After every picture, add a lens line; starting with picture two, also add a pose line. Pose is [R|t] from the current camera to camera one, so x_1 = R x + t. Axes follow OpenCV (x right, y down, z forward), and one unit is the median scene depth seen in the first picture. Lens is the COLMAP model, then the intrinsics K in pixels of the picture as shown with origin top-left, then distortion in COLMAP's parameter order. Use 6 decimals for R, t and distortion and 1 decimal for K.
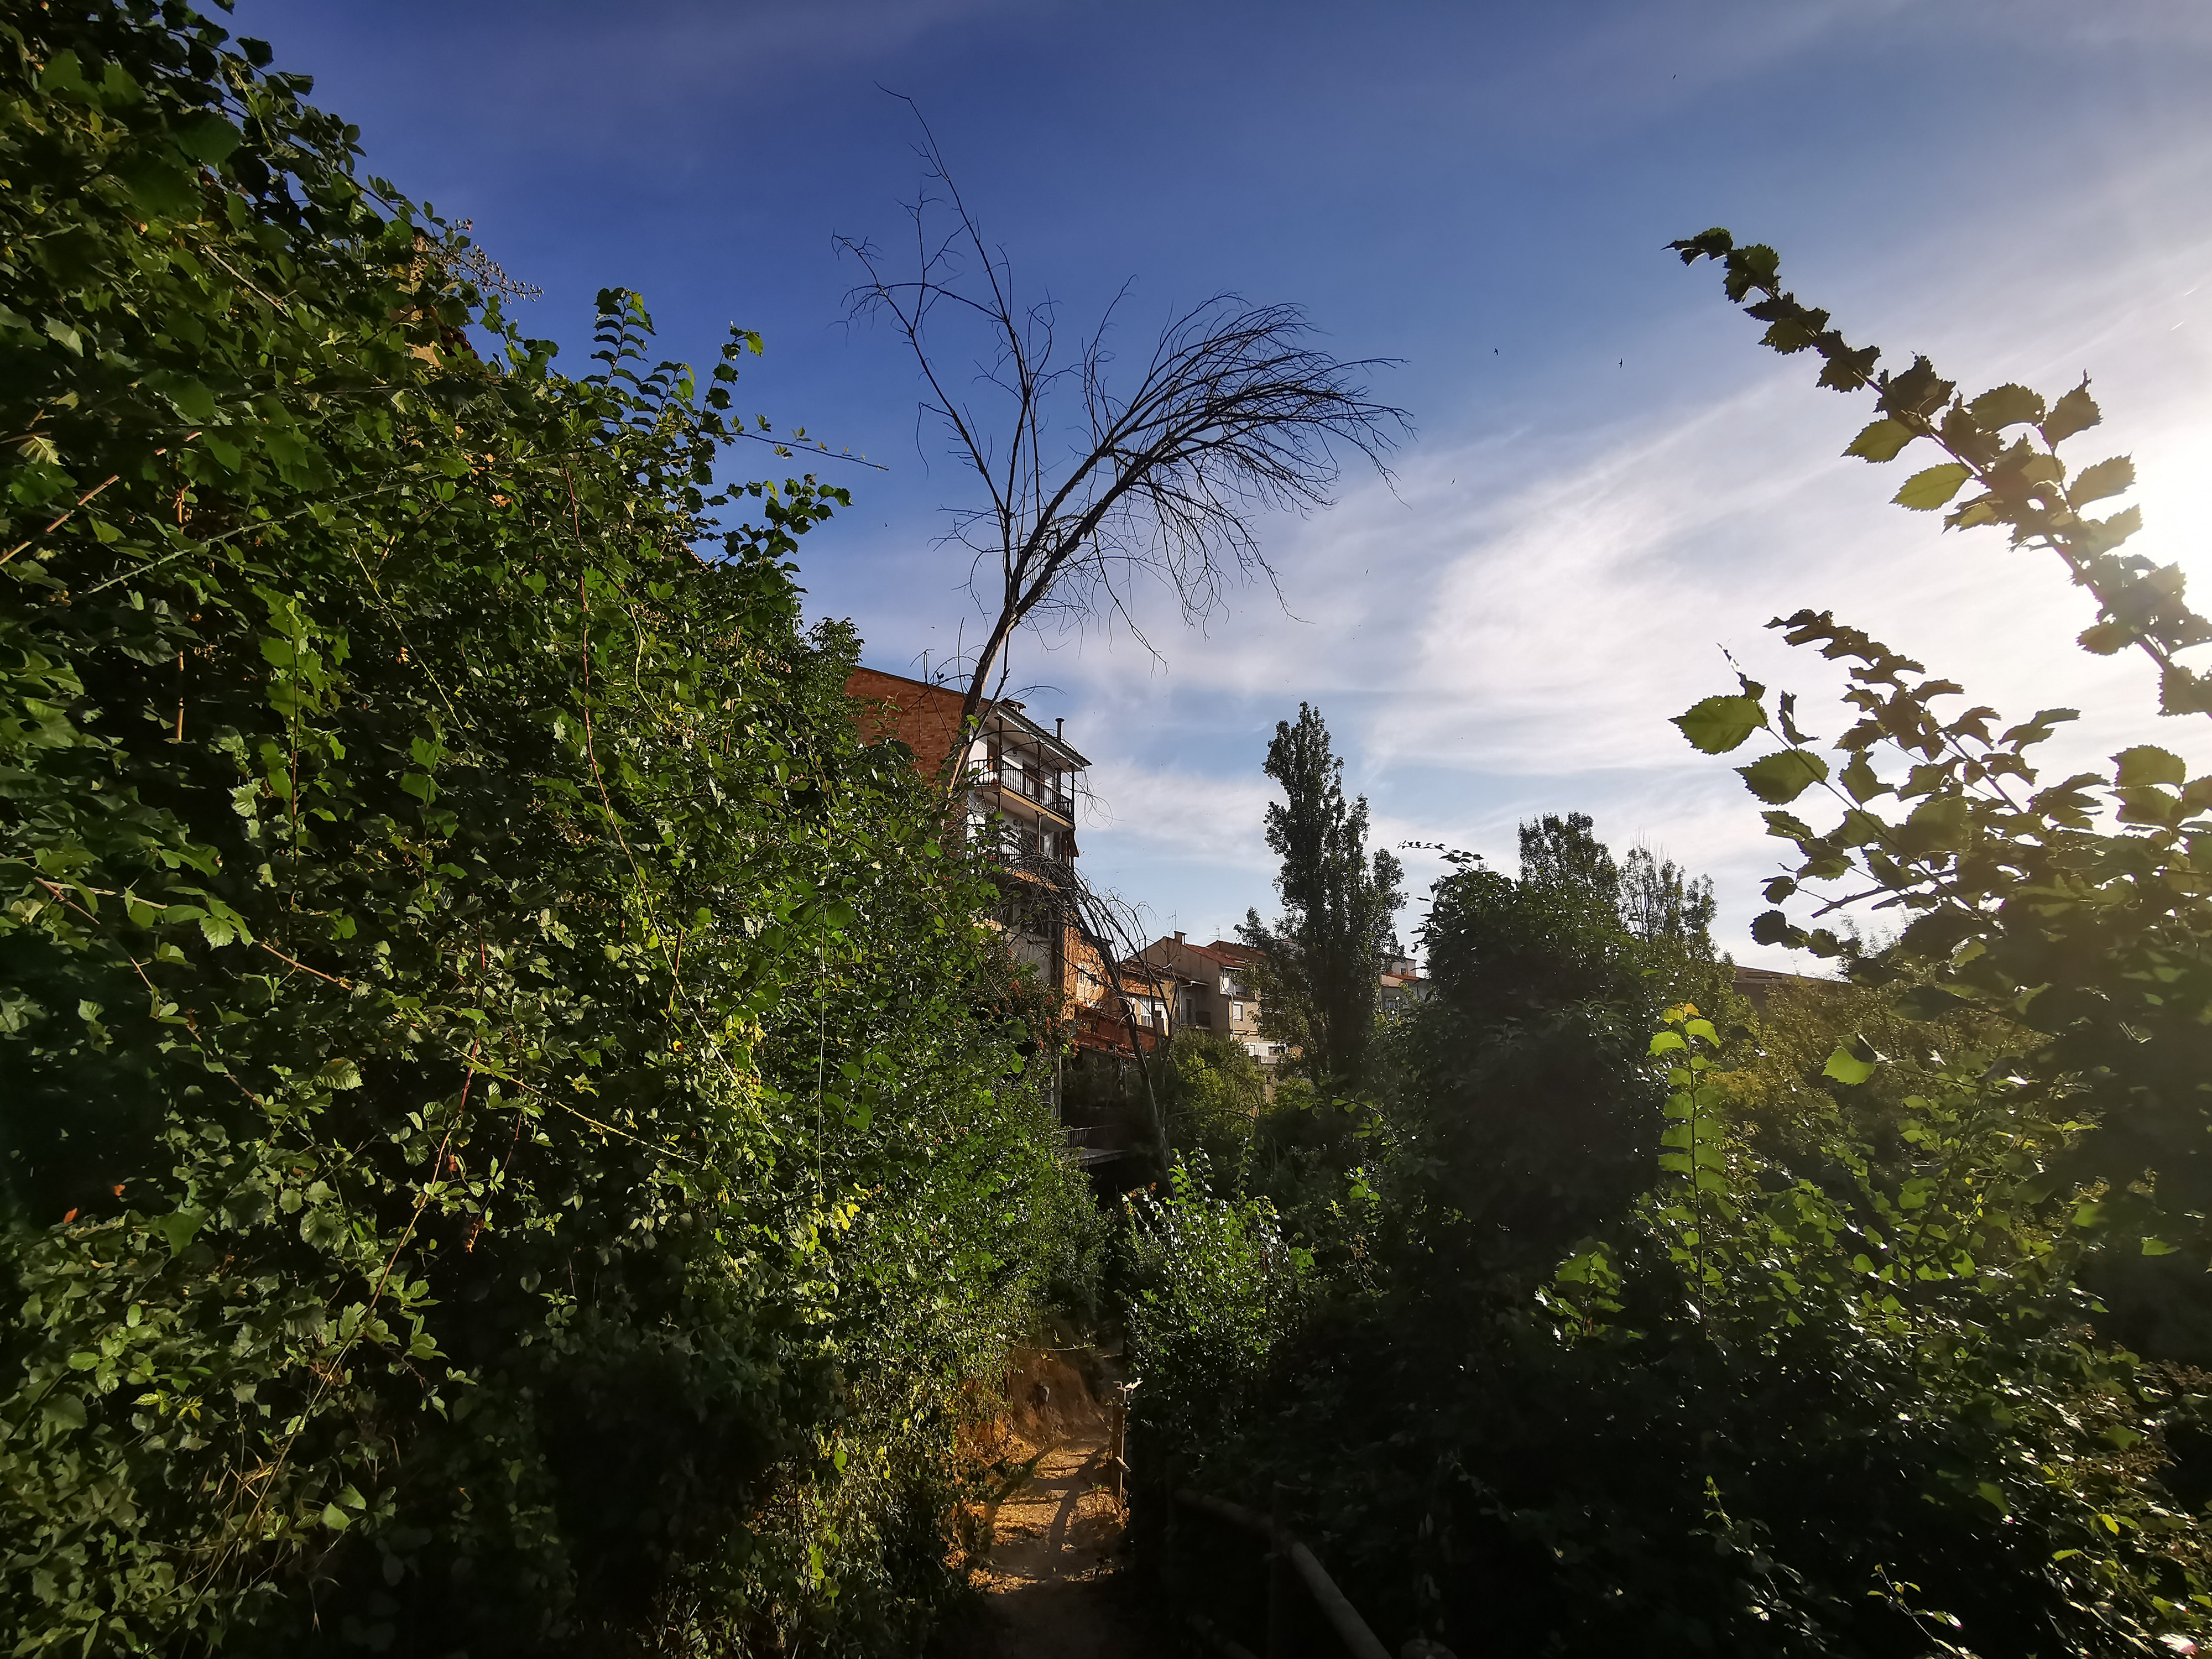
lens RADIAL K [[1031.1, 0, 1106.4], [0, 1031.1, 827.0], [0, 0, 1]] dist [0.002764, 0.001409]
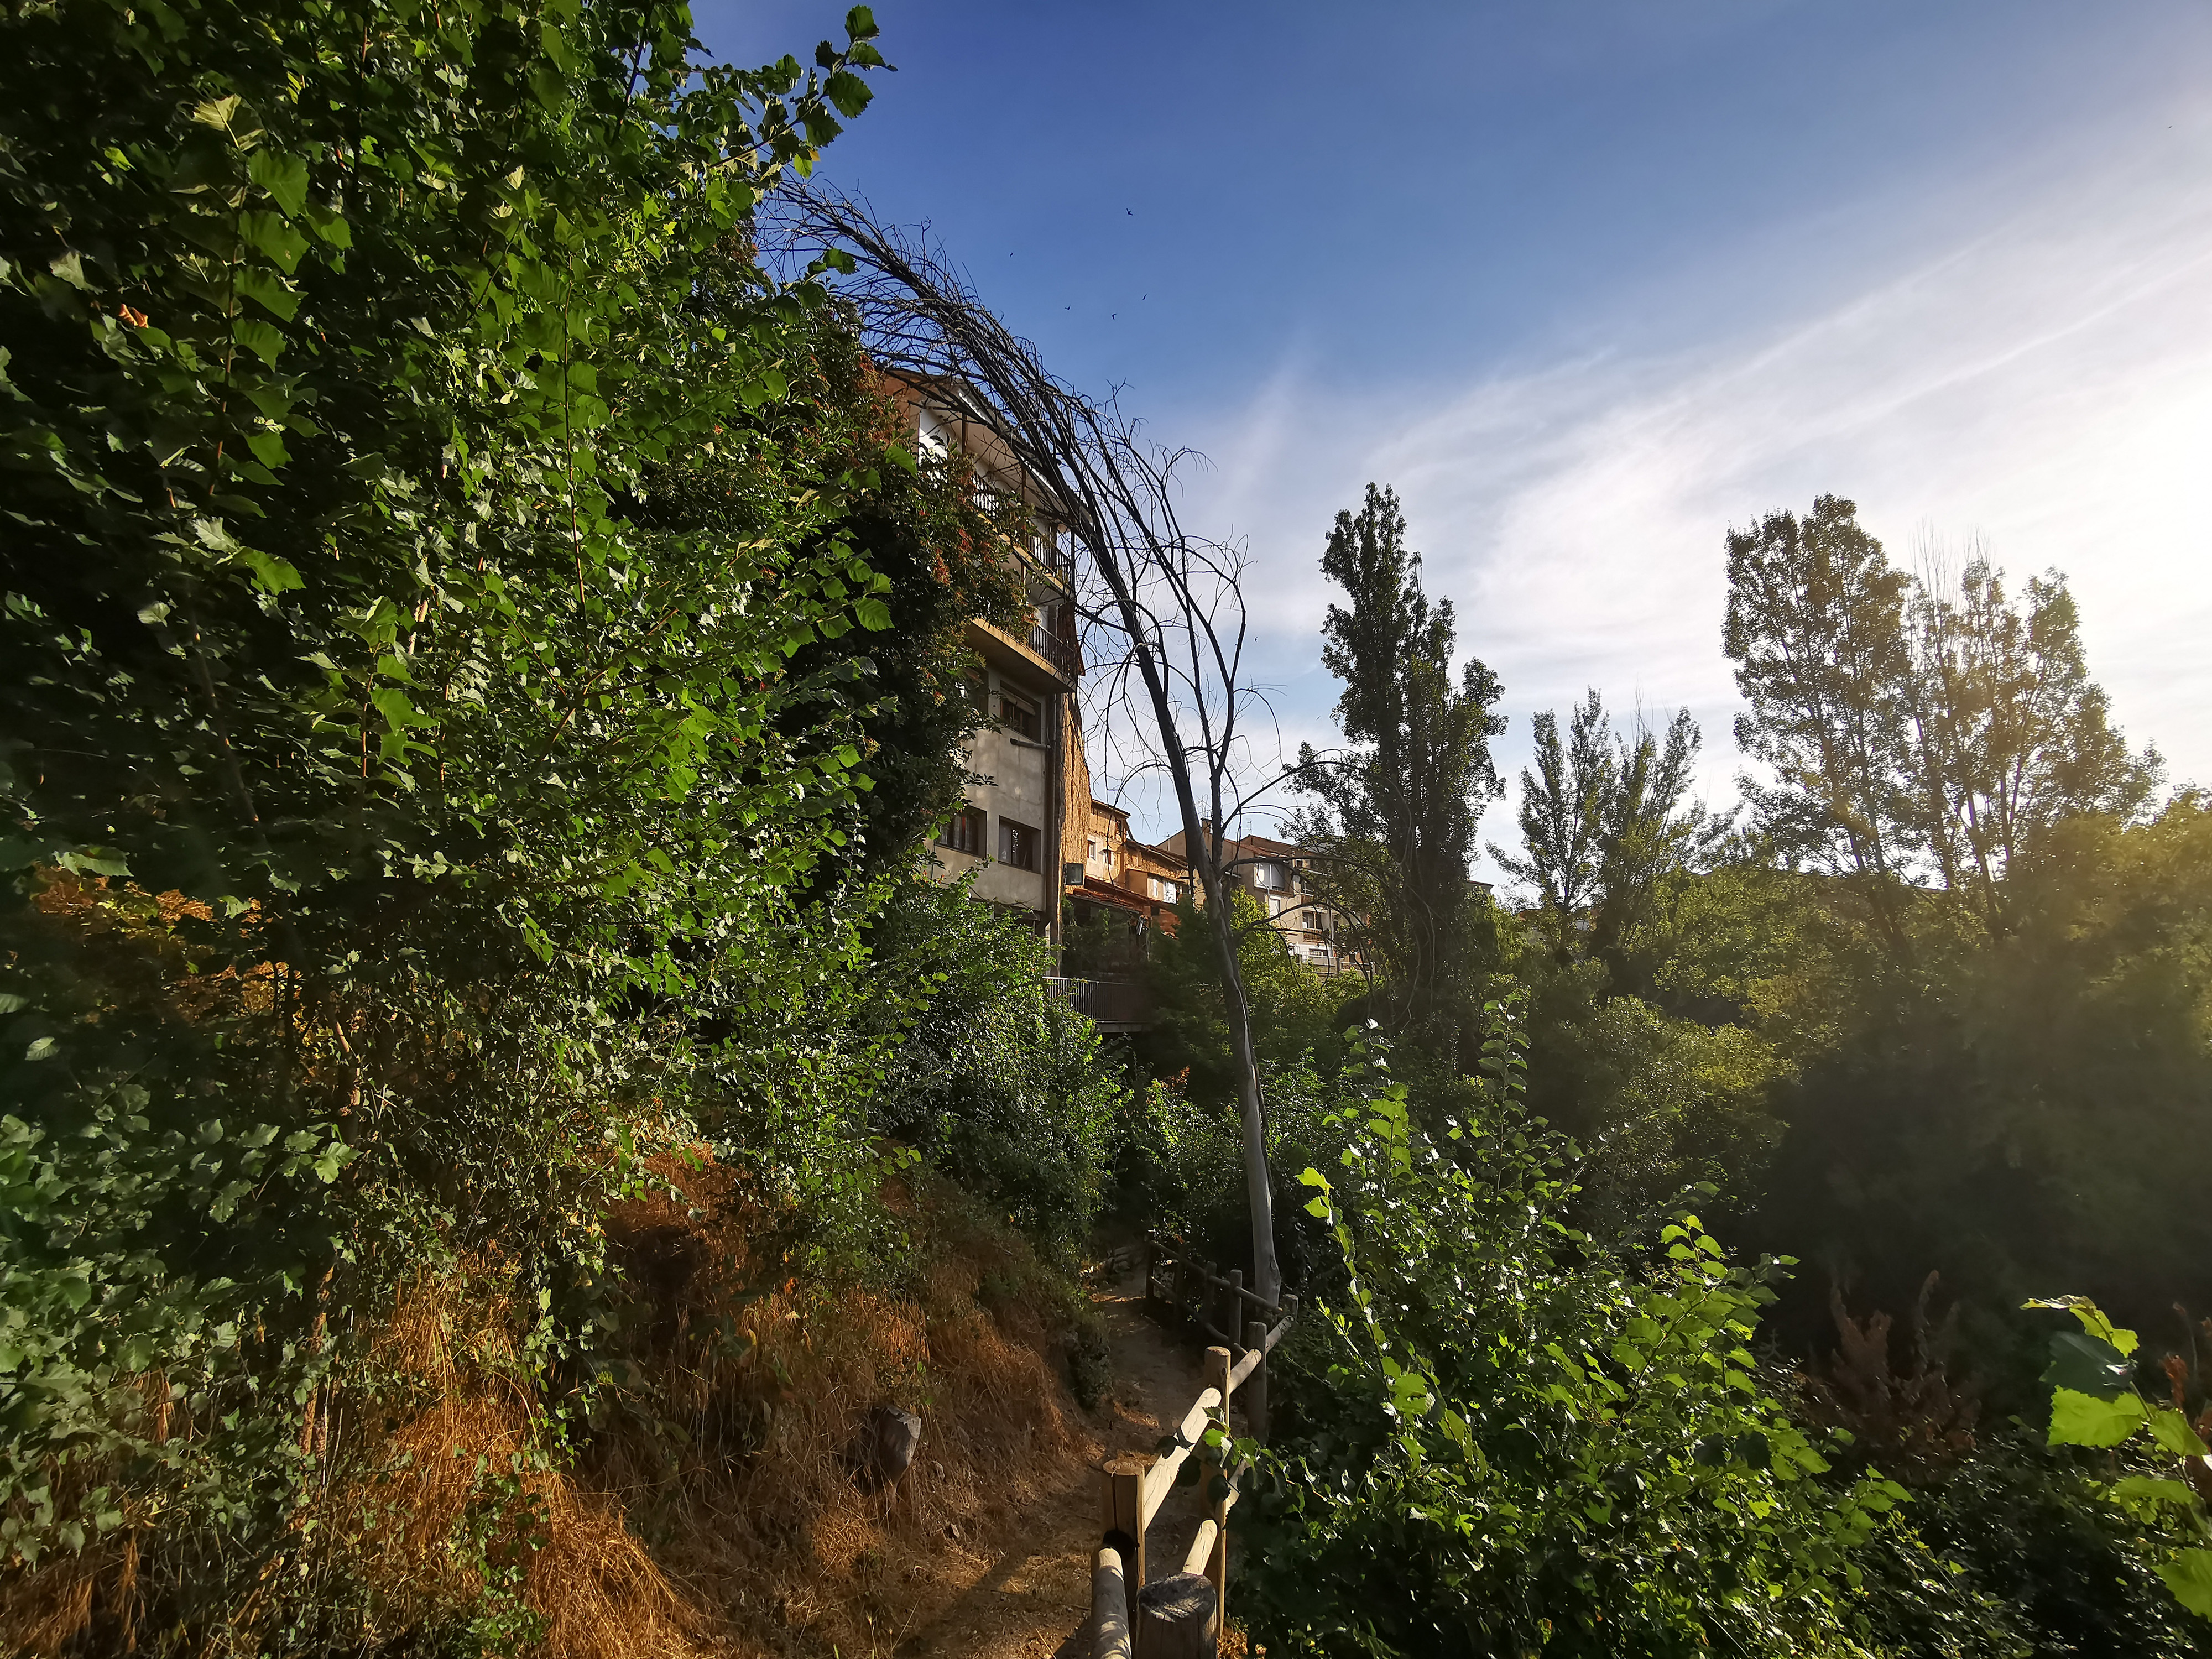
lens RADIAL K [[1031.1, 0, 1105.9], [0, 1031.1, 831.2], [0, 0, 1]] dist [0.002764, 0.001409]
pose [[0.999768, -0.007576, -0.020171, 0.003167], [0.008725, 0.998308, 0.057492, 0.098839], [0.019701, -0.057654, 0.998142, 0.199469]]
